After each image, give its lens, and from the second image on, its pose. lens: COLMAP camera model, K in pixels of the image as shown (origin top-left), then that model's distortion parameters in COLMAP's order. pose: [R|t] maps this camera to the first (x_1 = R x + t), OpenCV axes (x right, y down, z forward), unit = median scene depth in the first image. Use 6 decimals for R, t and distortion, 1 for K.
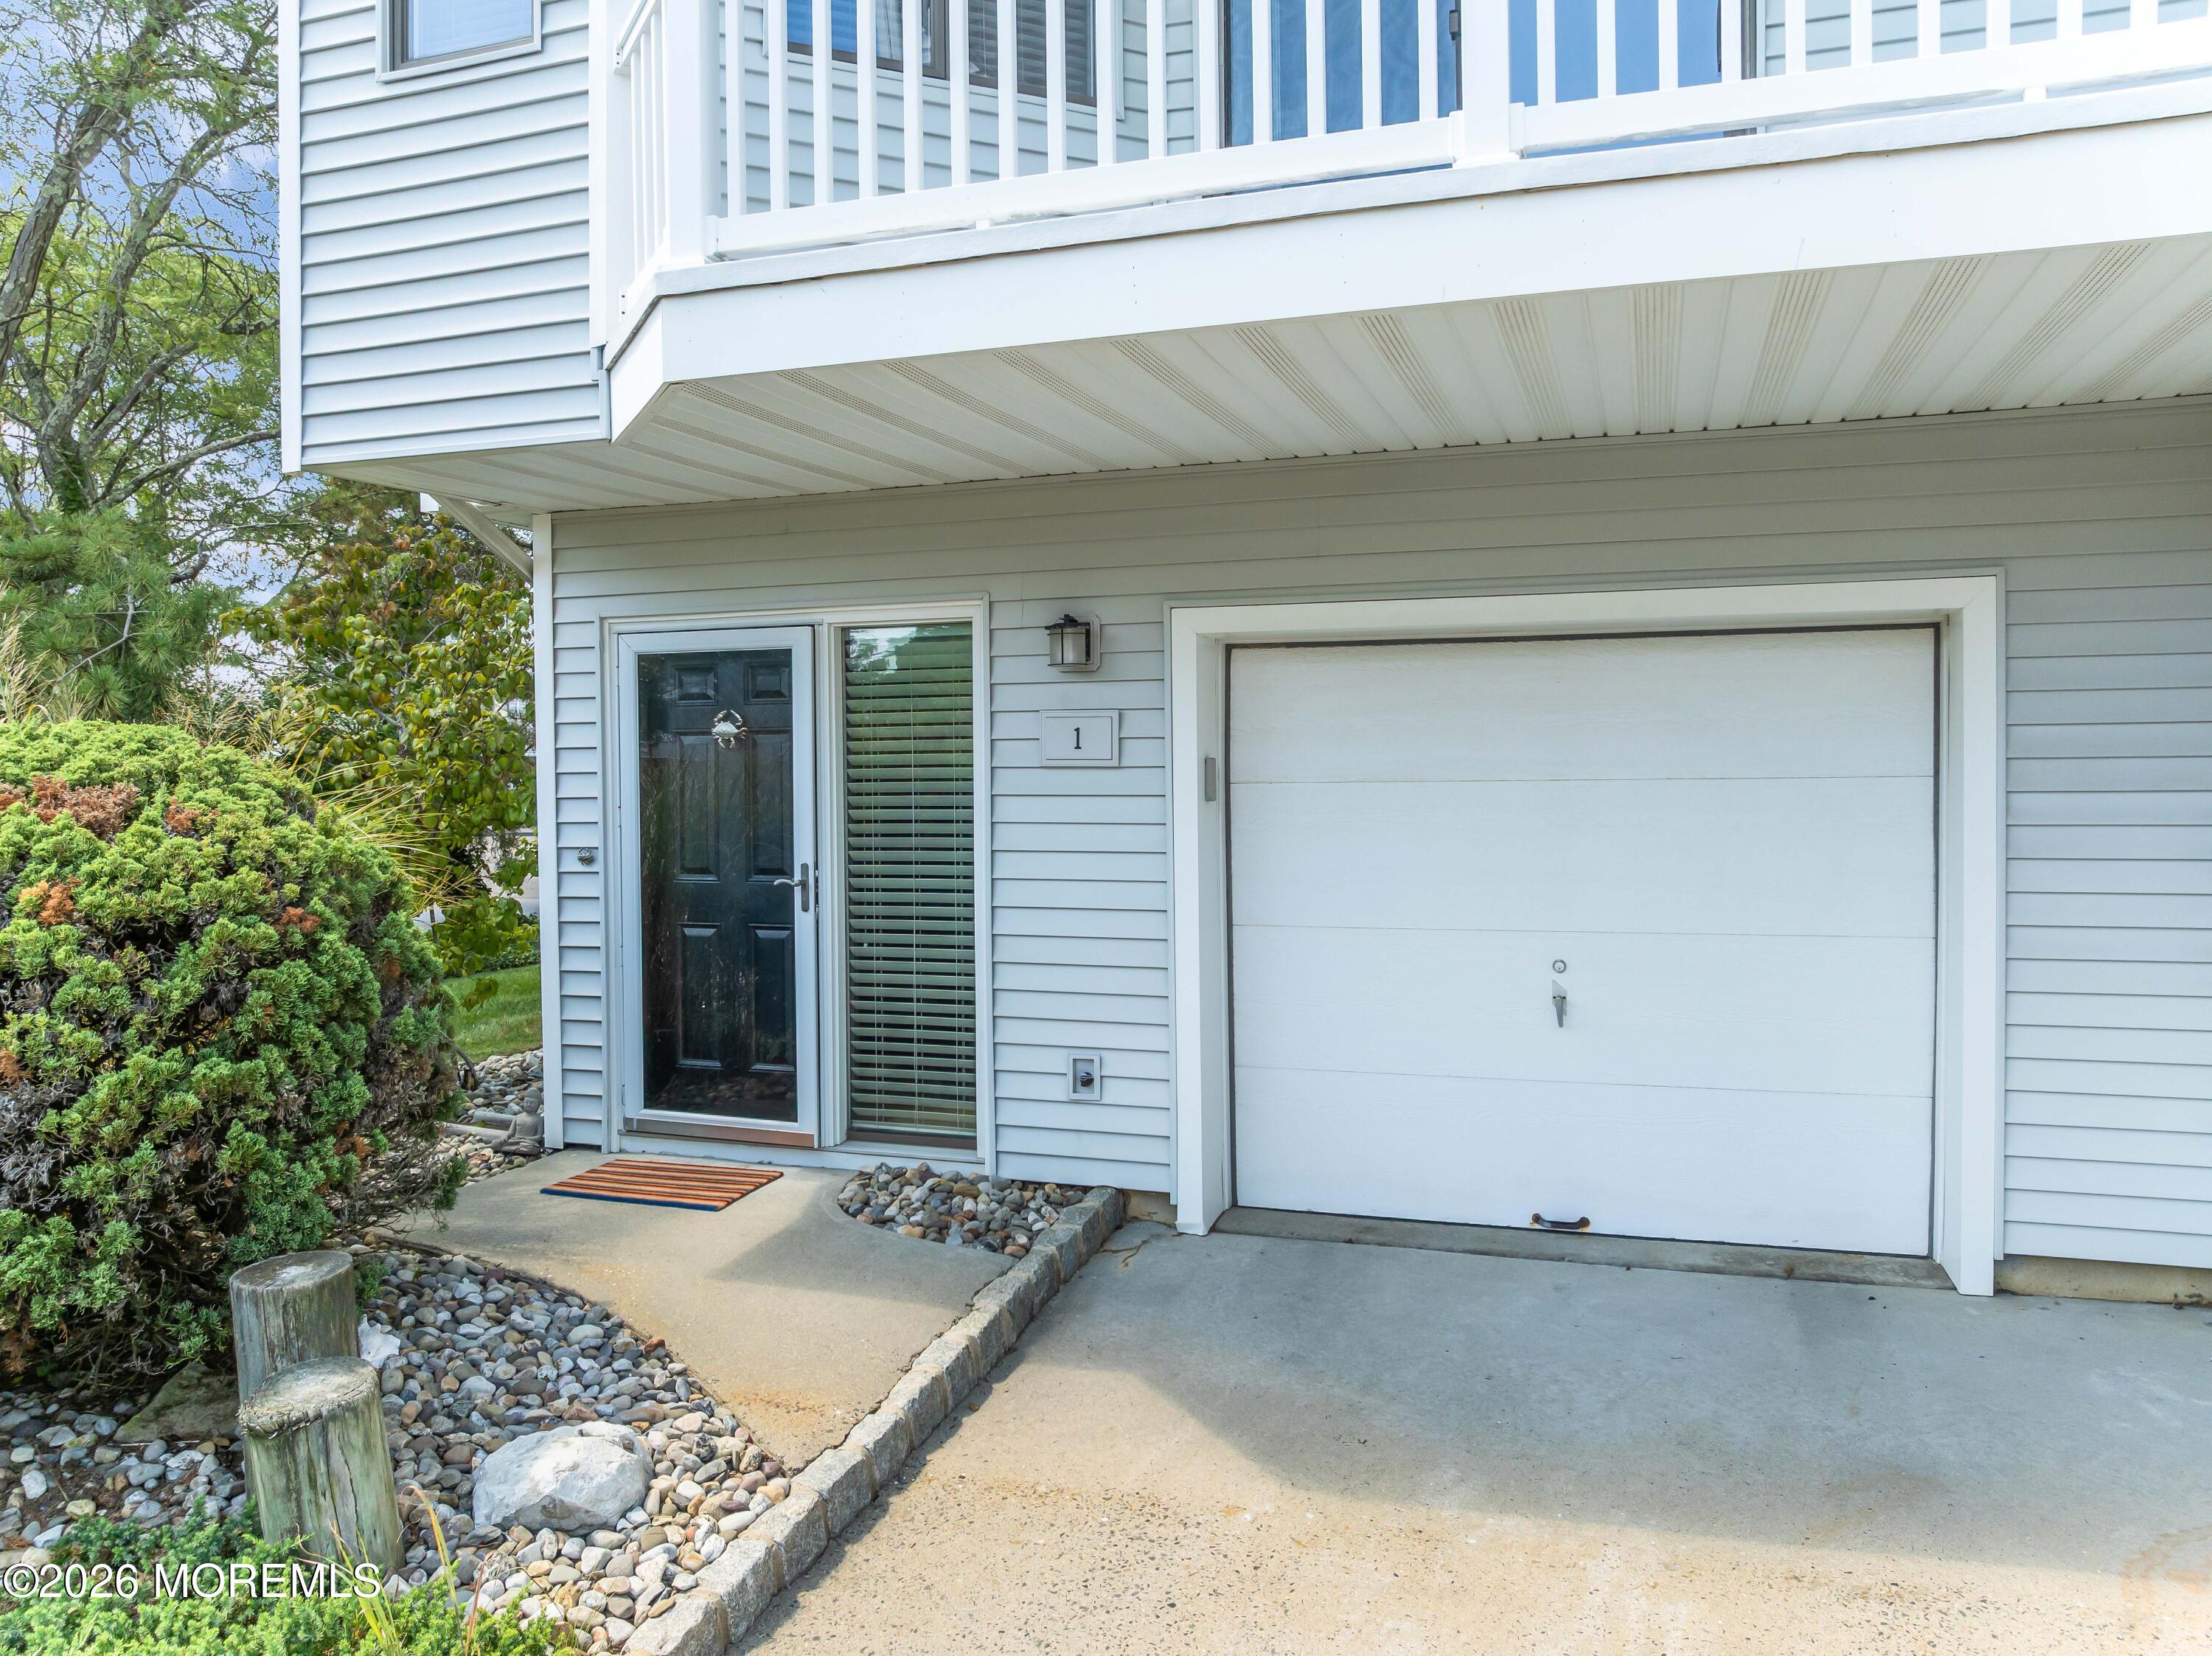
lens RADIAL K [[1553.9, 0, 1097.1], [0, 1553.9, 824.8], [0, 0, 1]] dist [-0.036758, 0.001779]
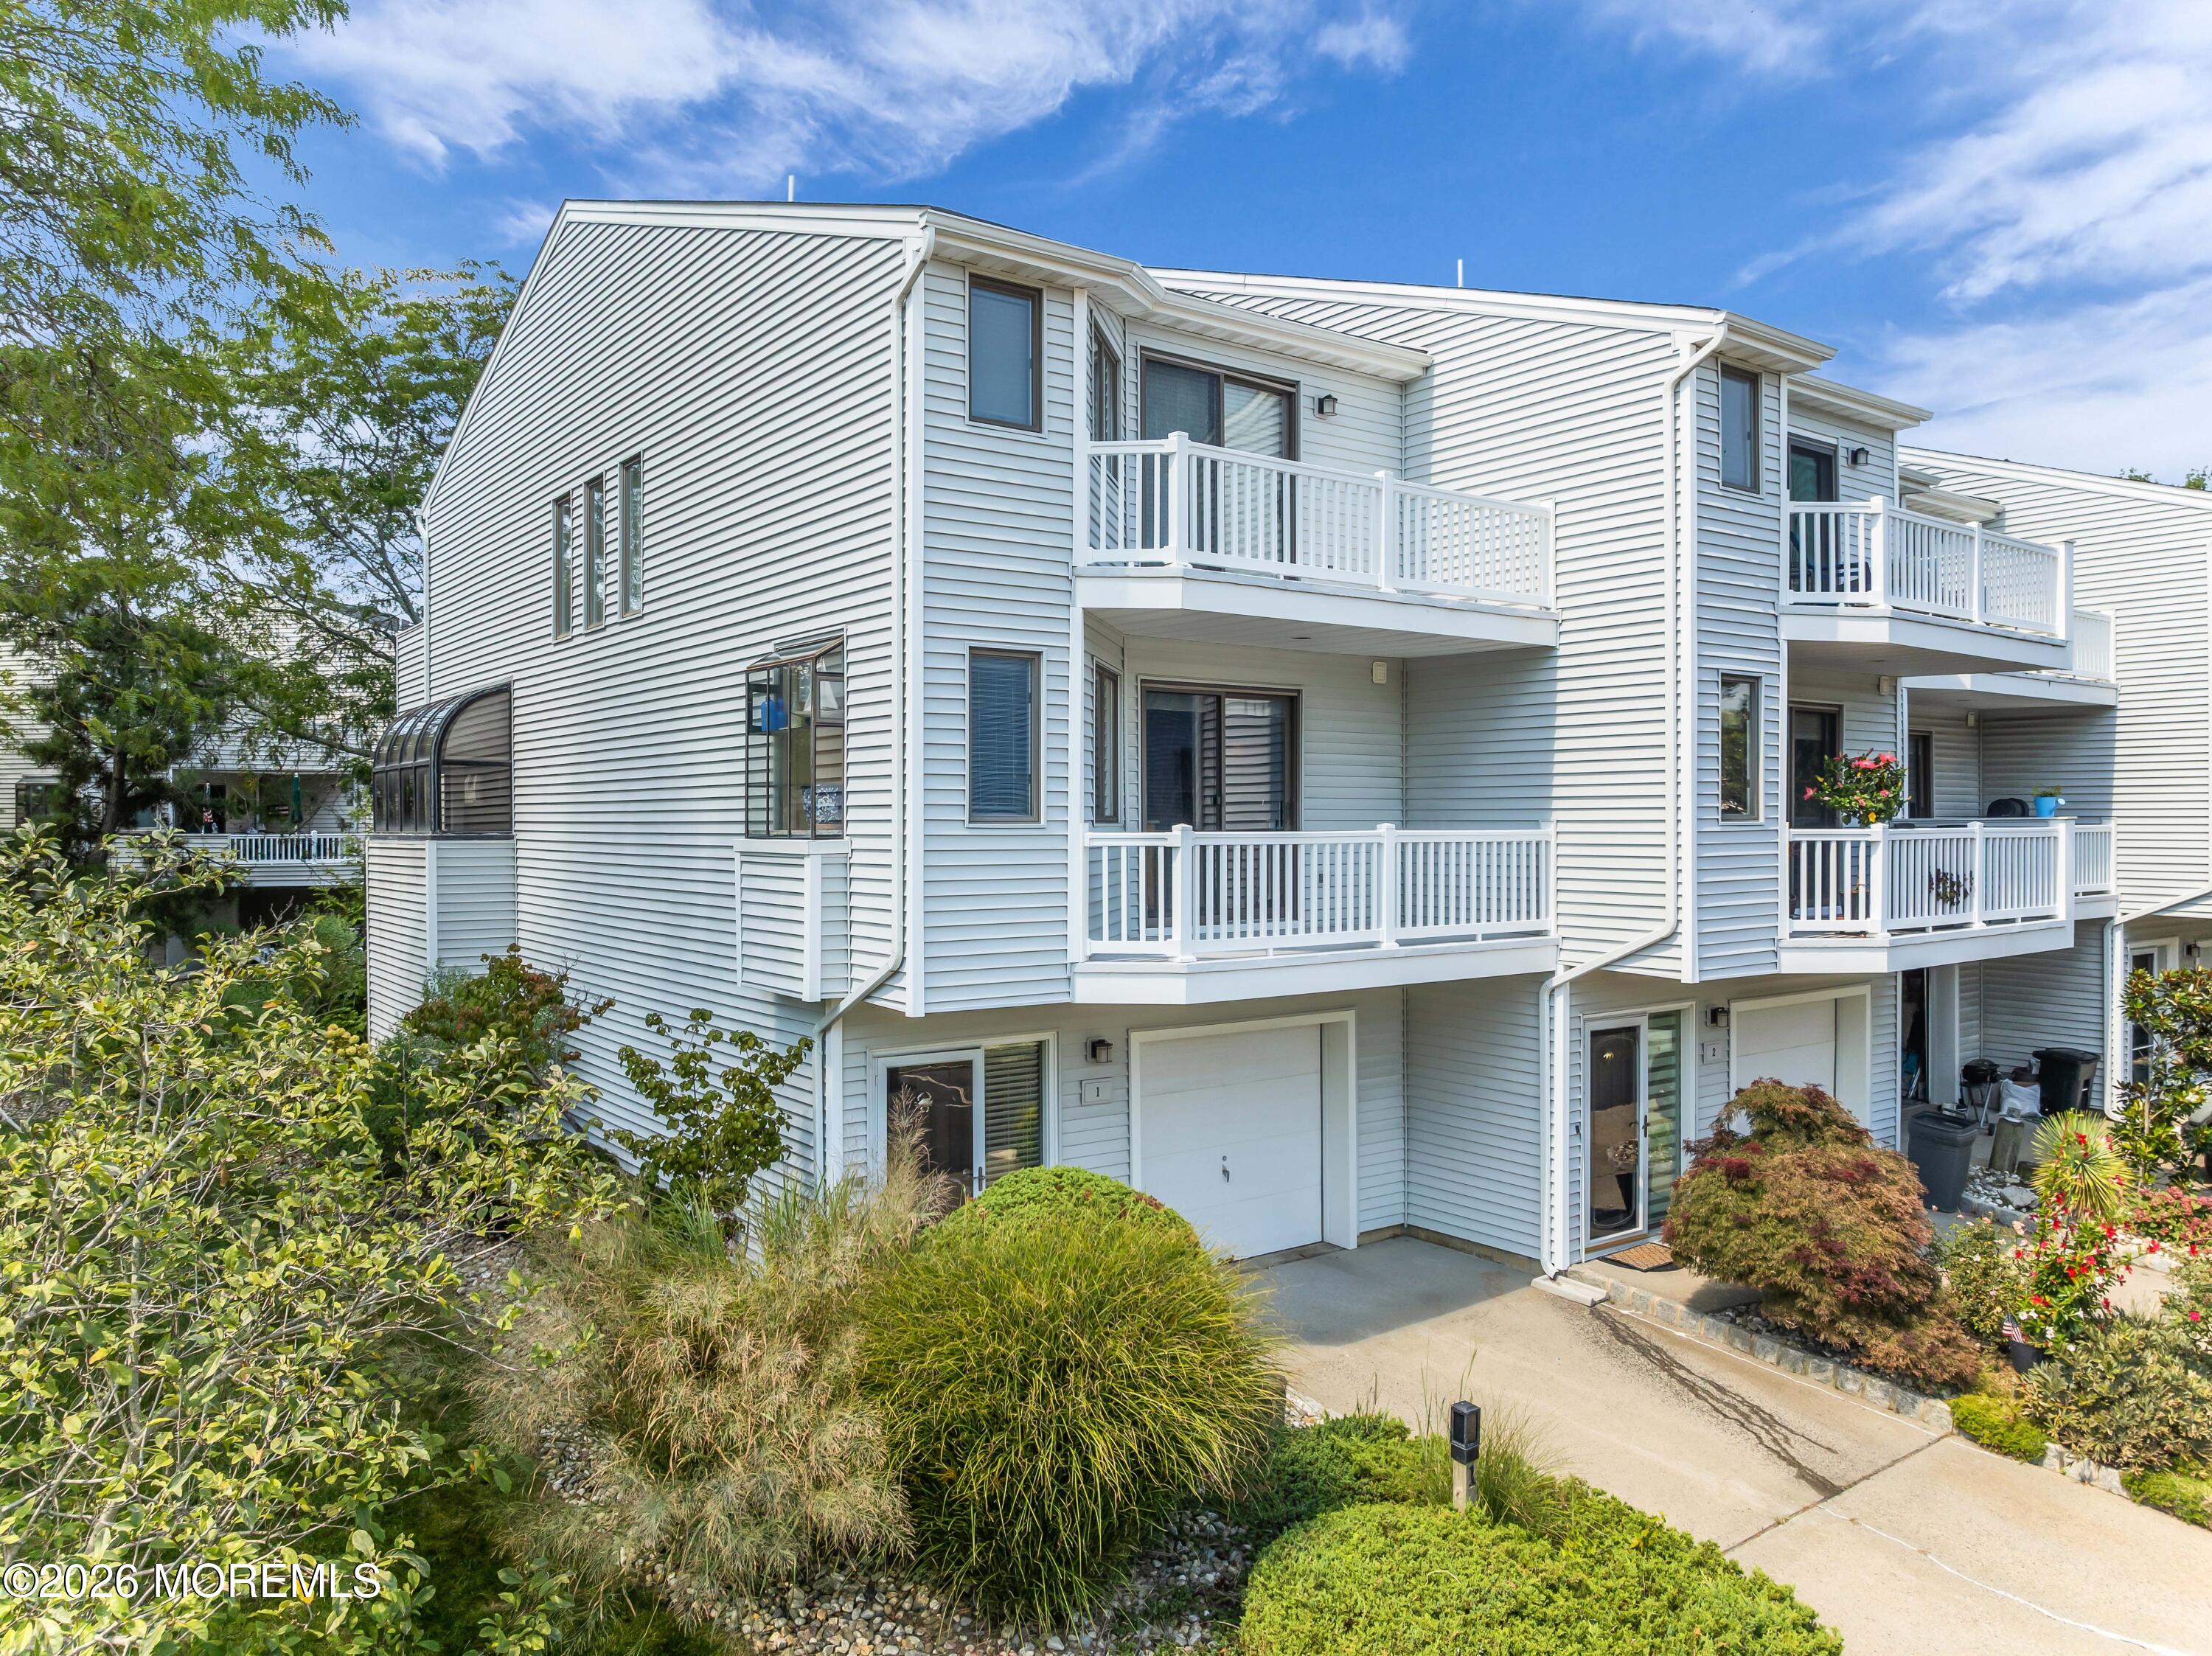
lens RADIAL K [[1553.9, 0, 1097.1], [0, 1553.9, 824.8], [0, 0, 1]] dist [-0.036758, 0.001779]
pose [[0.588660, 0.010020, 0.808318, -1.807609], [0.014126, 0.999643, -0.022679, -0.385378], [-0.808257, 0.024769, 0.588309, -0.341905]]
